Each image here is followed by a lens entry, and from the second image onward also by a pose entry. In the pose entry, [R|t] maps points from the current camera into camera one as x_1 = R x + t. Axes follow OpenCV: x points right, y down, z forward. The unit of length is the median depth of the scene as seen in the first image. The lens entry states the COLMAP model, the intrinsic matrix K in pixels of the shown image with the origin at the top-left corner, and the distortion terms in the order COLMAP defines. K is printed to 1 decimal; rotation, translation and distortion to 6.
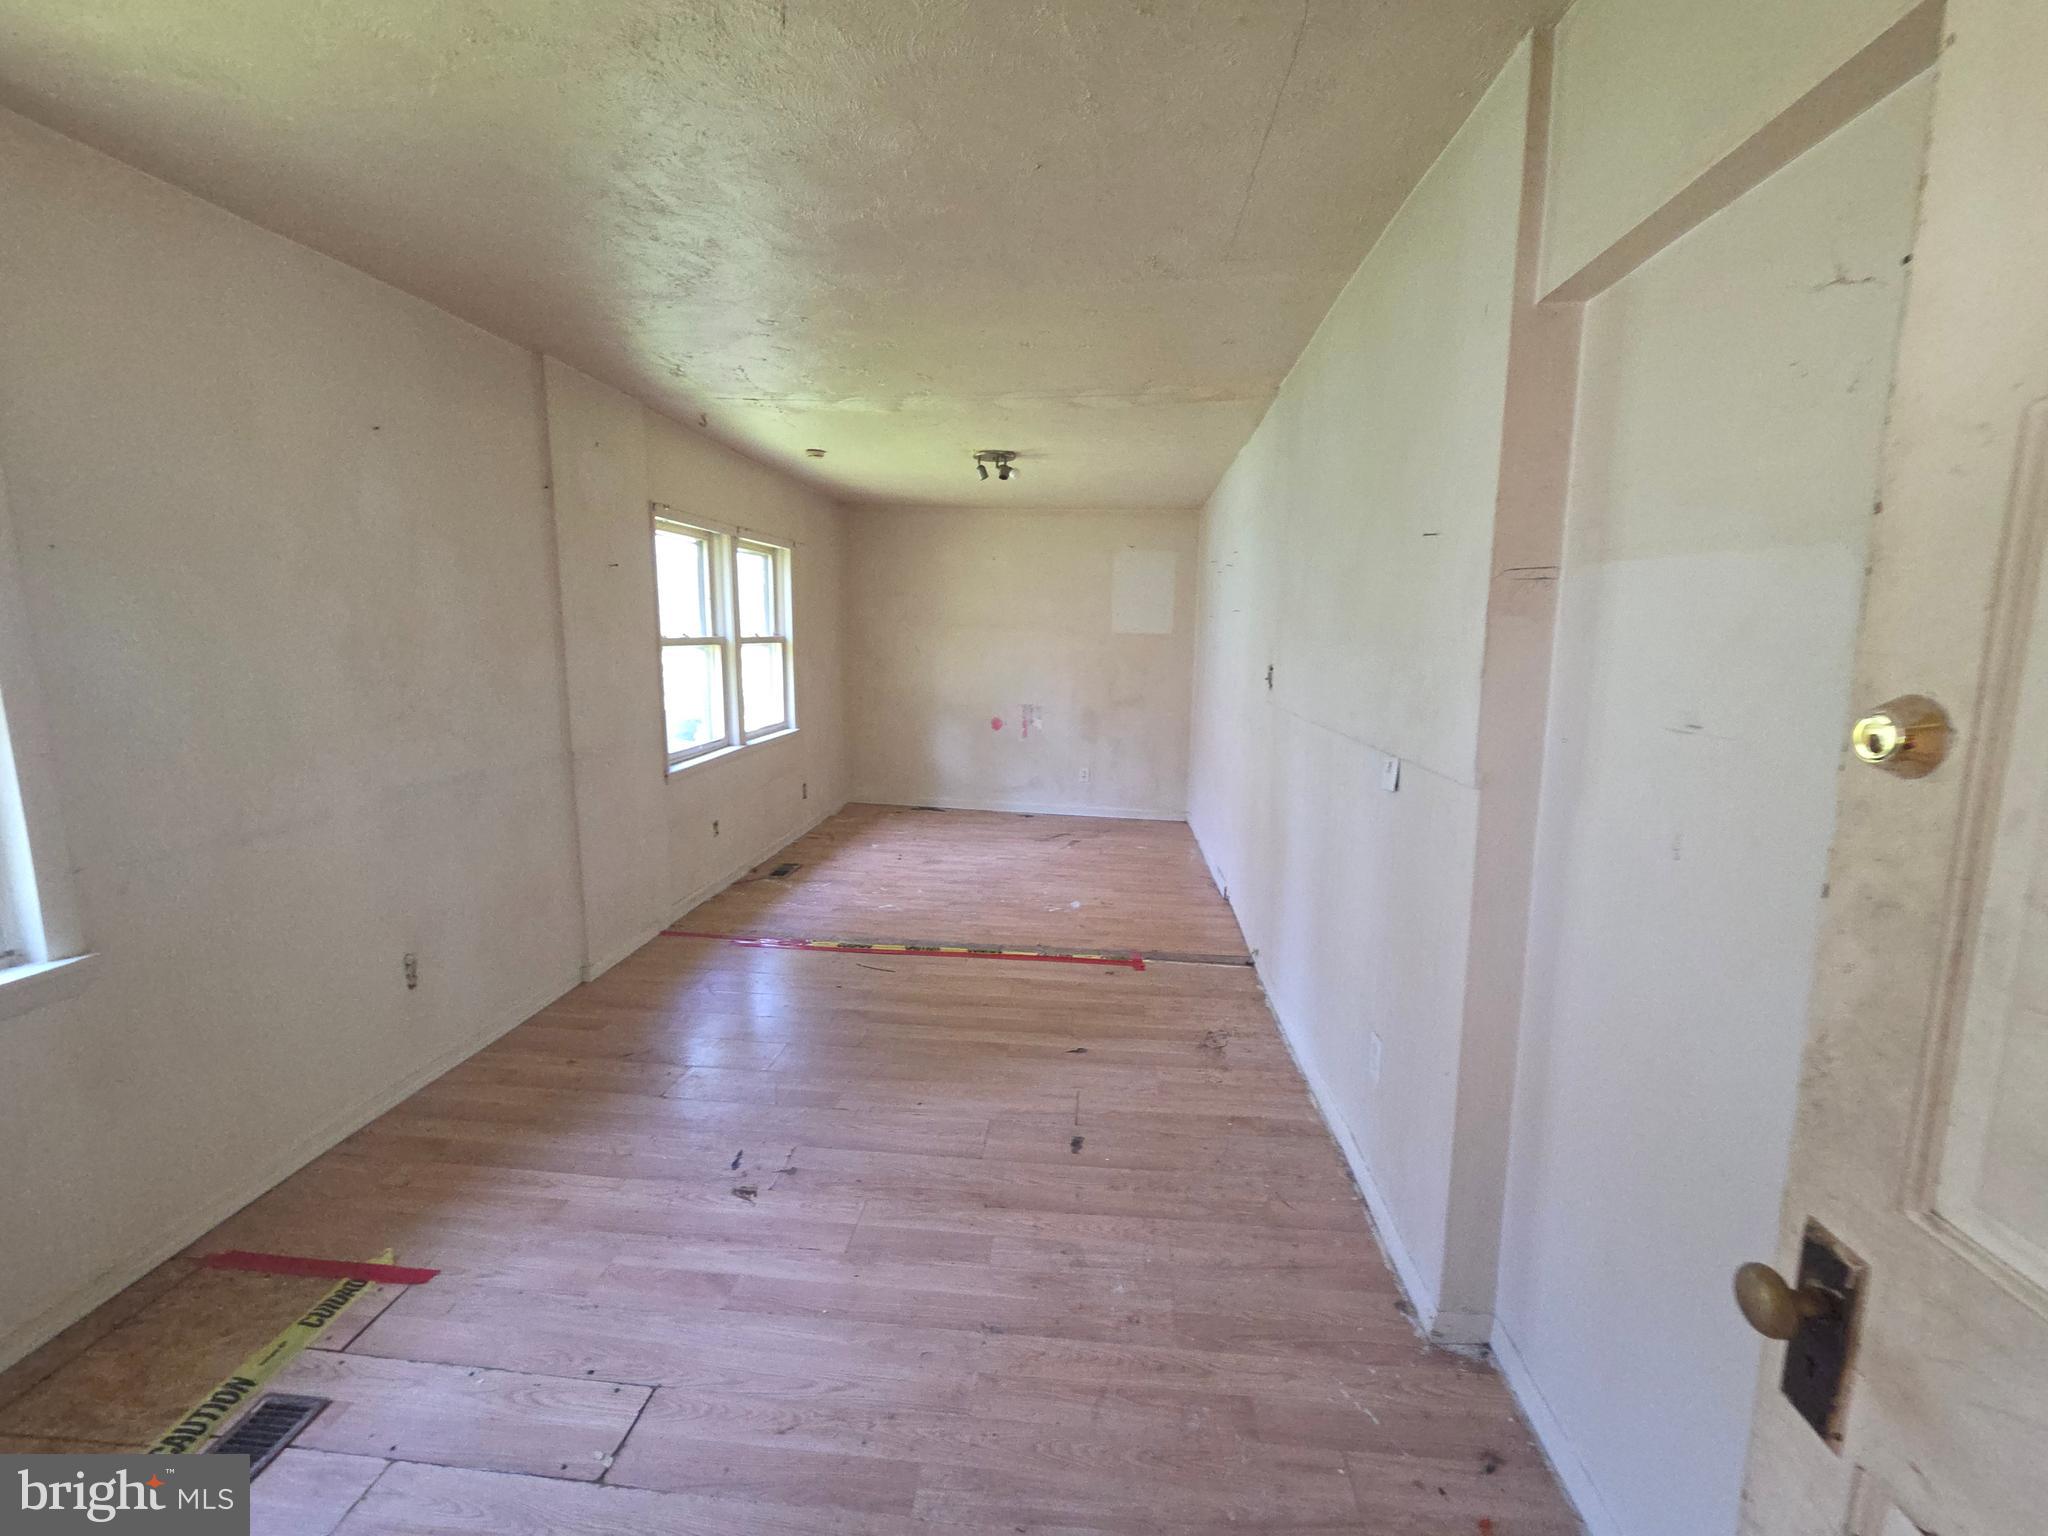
lens RADIAL K [[842.4, 0, 1023.1], [0, 842.4, 754.2], [0, 0, 1]] dist [0.000279, -0.000757]
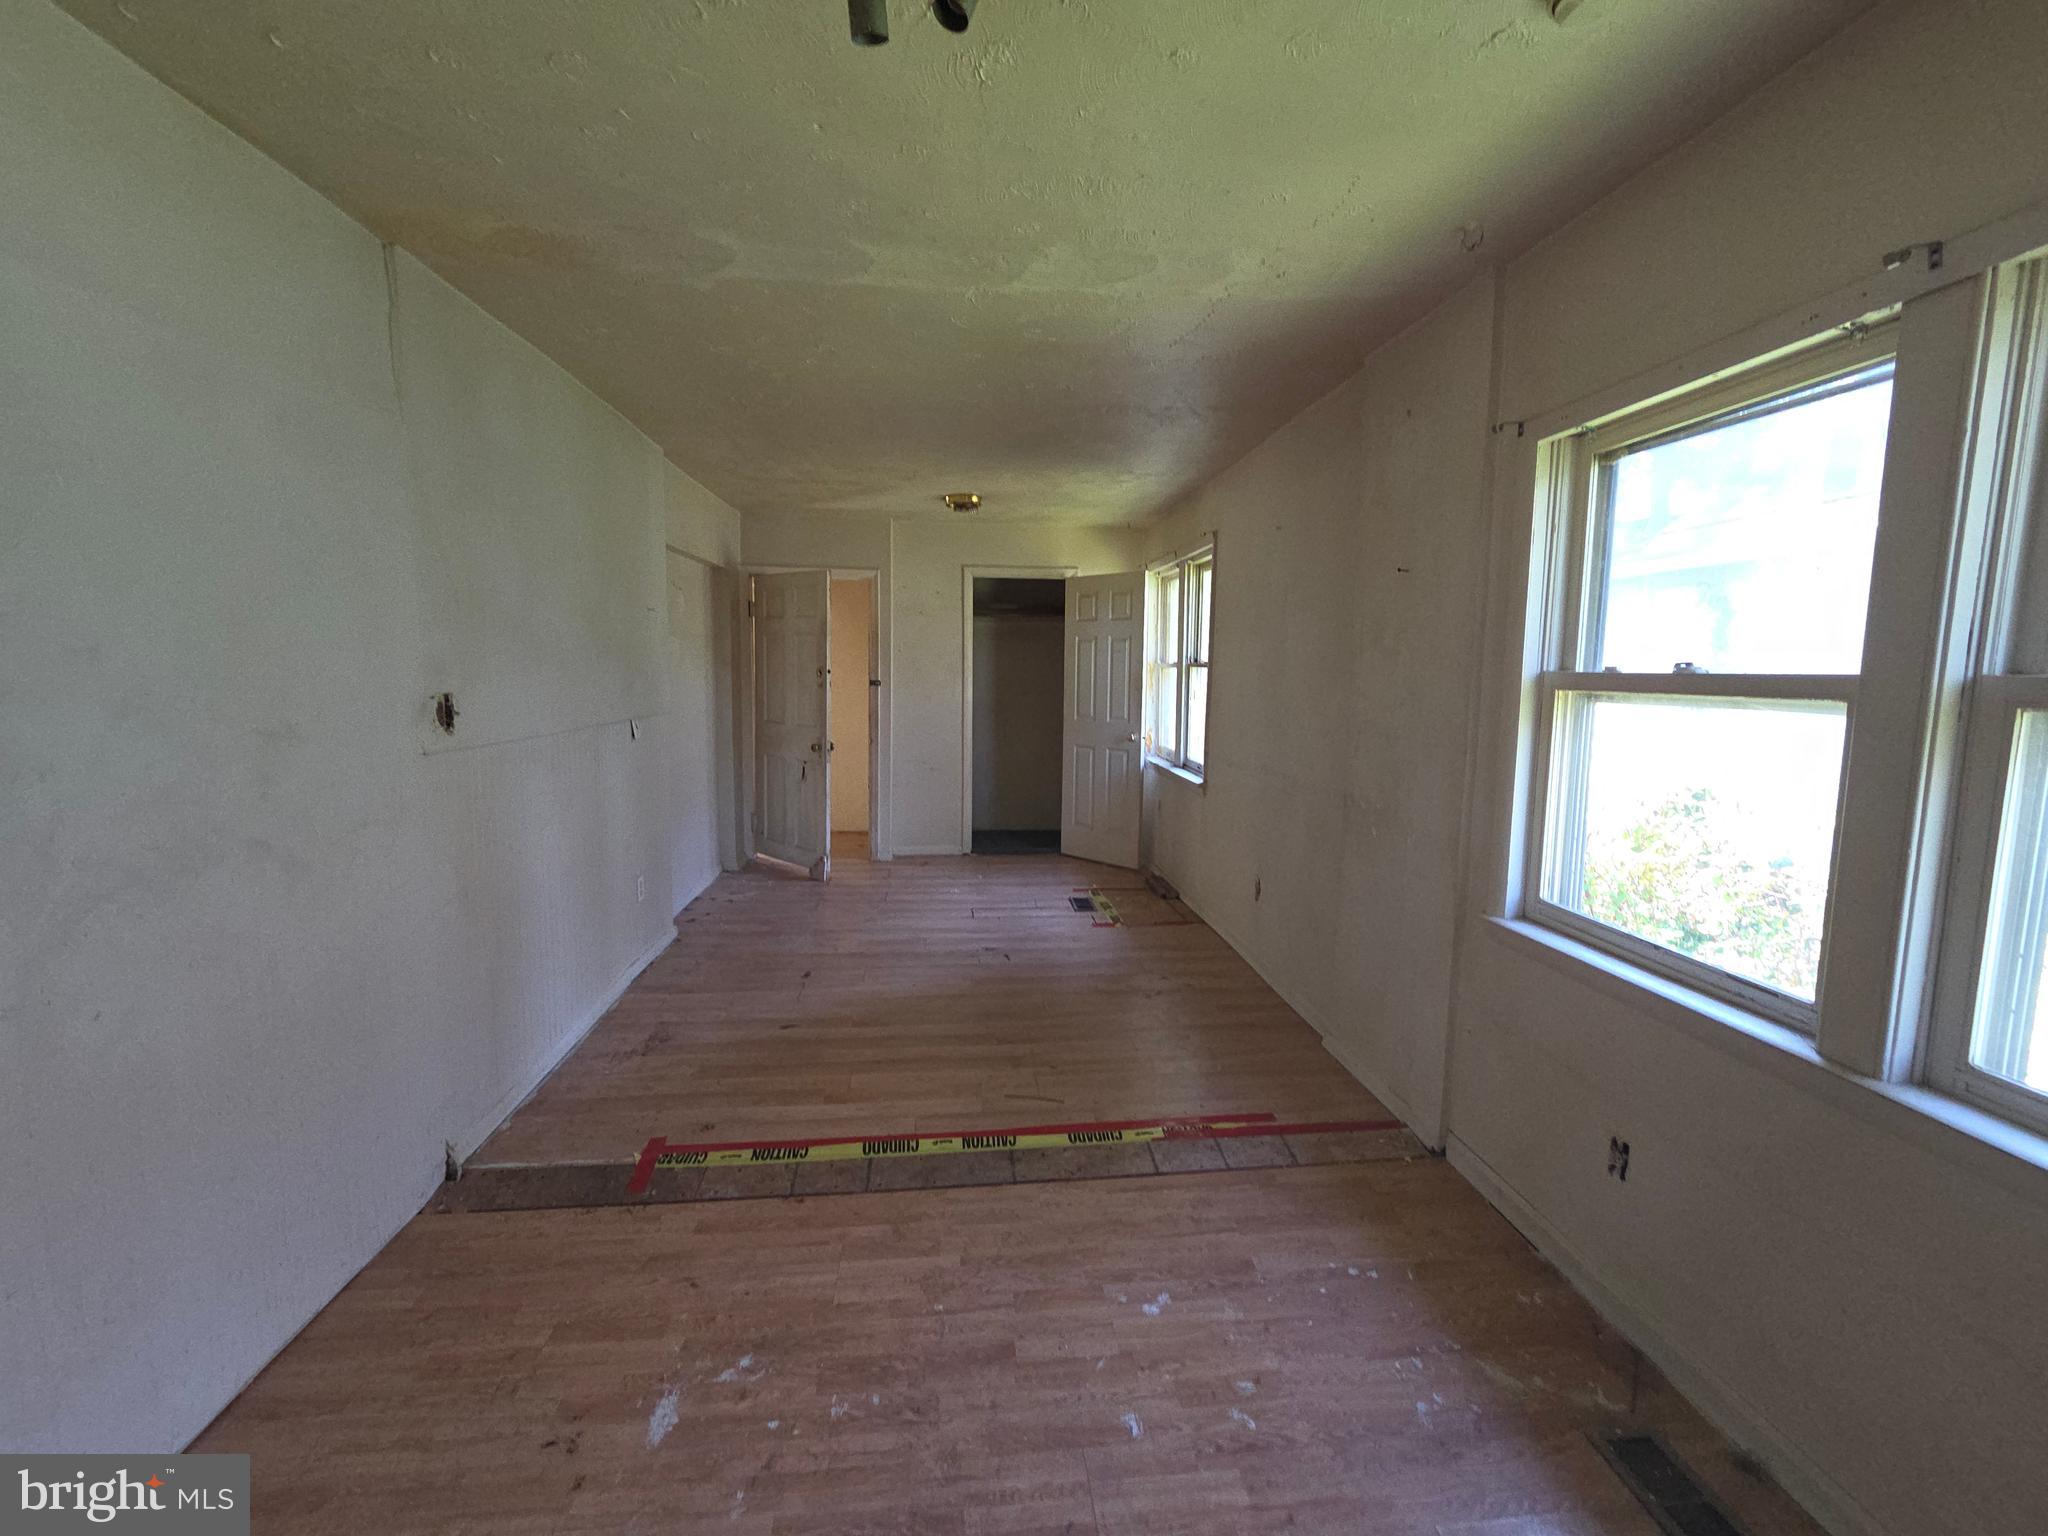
lens RADIAL K [[842.4, 0, 1014.3], [0, 842.4, 763.6], [0, 0, 1]] dist [0.000279, -0.000757]
pose [[-0.983498, 0.007585, -0.180760, -0.026123], [-0.039324, 0.966271, 0.254508, -0.239446], [0.176594, 0.257416, -0.950027, 1.729884]]
